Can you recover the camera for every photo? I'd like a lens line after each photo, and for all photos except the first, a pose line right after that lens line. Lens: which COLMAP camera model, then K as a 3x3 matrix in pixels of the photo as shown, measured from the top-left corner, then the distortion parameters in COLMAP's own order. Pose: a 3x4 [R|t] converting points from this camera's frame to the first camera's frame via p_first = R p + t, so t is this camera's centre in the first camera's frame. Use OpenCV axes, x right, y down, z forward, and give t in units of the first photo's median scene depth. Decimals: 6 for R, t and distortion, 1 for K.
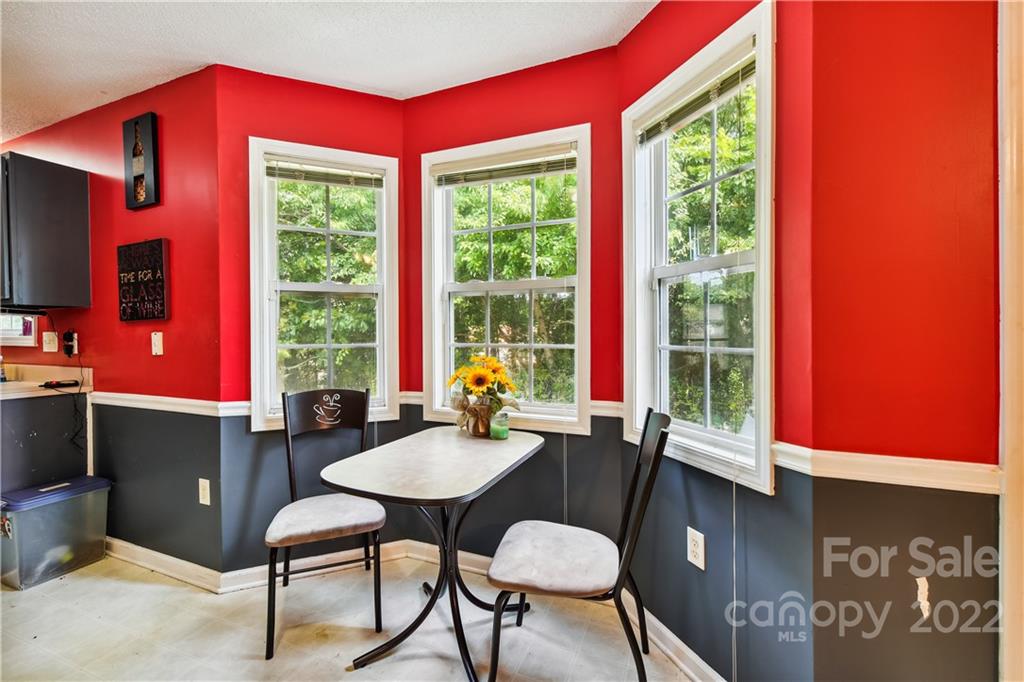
lens RADIAL K [[433.2, 0, 513.9], [0, 433.2, 337.3], [0, 0, 1]] dist [-0.003525, 0.000182]
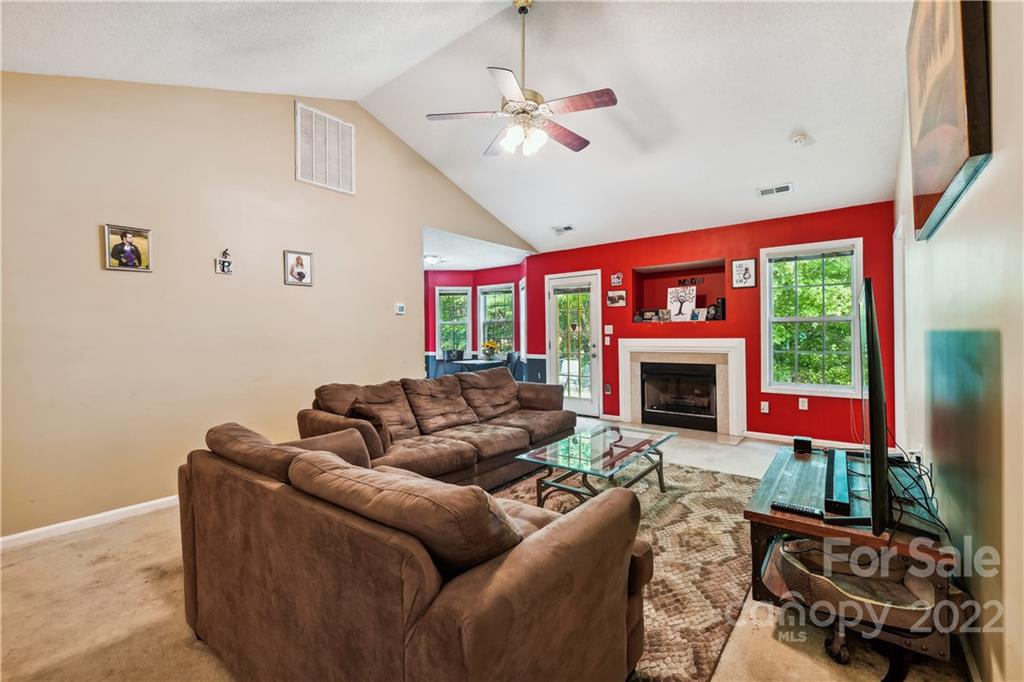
lens RADIAL K [[433.2, 0, 505.8], [0, 433.2, 333.4], [0, 0, 1]] dist [-0.003525, 0.000182]
pose [[0.958968, -0.002971, -0.283500, 1.079499], [0.000619, 0.999965, -0.008387, 0.008495], [0.283515, 0.007867, 0.958936, -2.496374]]
